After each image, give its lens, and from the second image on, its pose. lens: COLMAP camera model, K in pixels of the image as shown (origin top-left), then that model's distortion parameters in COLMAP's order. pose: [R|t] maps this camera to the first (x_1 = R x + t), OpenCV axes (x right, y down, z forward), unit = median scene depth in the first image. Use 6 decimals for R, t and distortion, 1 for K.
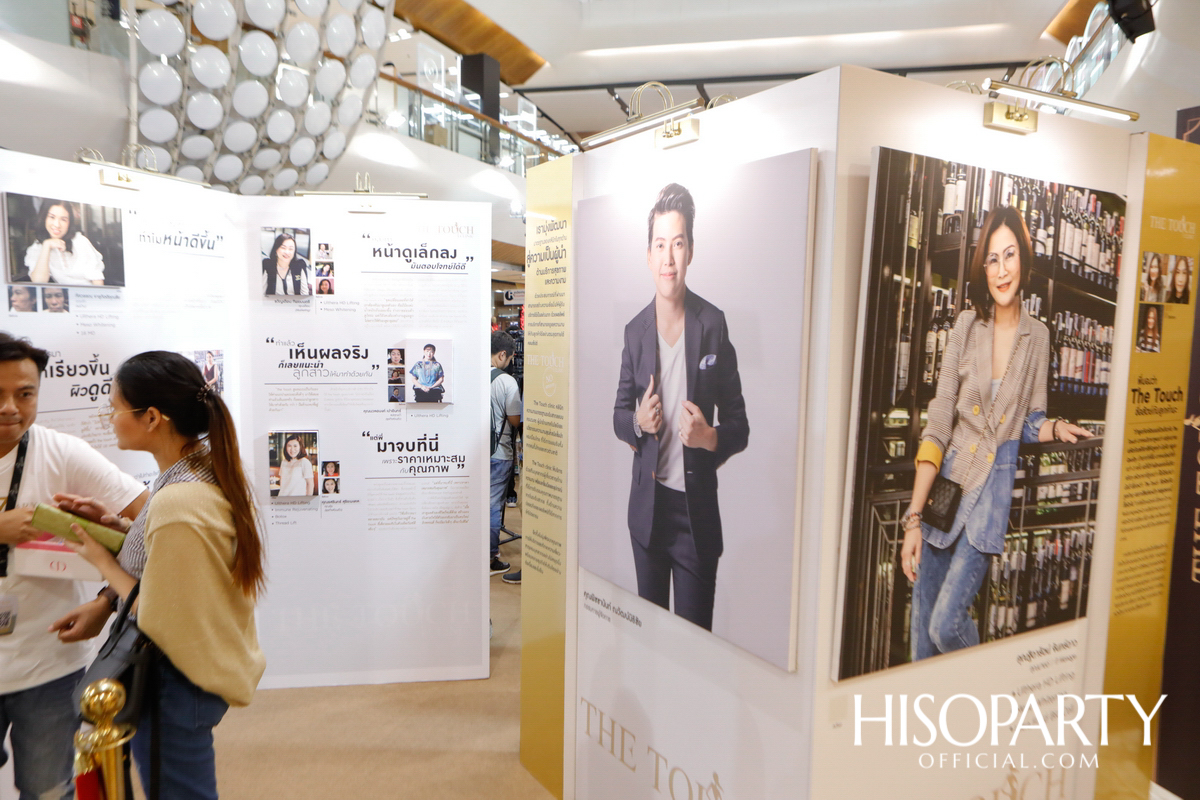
lens RADIAL K [[806.3, 0, 600.0], [0, 806.3, 400.0], [0, 0, 1]] dist [-0.008865, 0.017160]
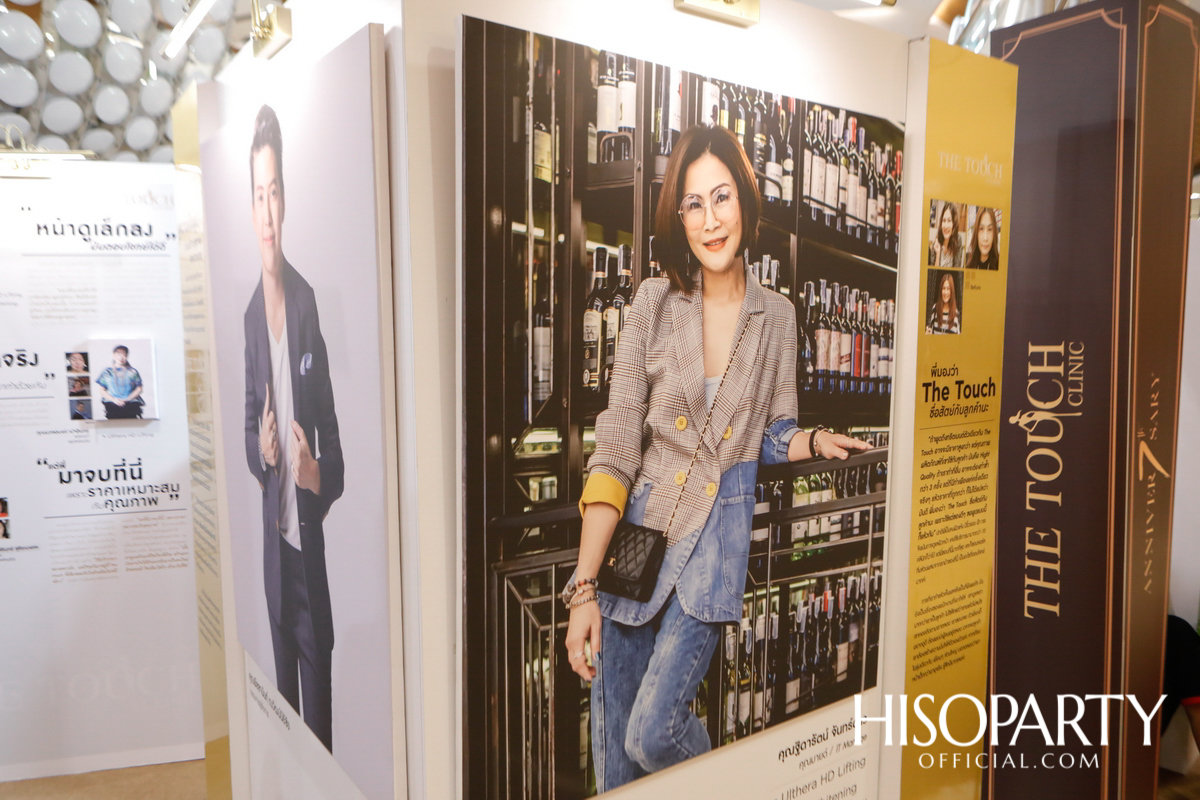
lens RADIAL K [[806.3, 0, 600.0], [0, 806.3, 400.0], [0, 0, 1]] dist [-0.008865, 0.017160]
pose [[0.996045, -0.030650, 0.083394, 0.317851], [0.029996, 0.999509, 0.009079, -0.014773], [-0.083631, -0.006542, 0.996475, 0.295878]]
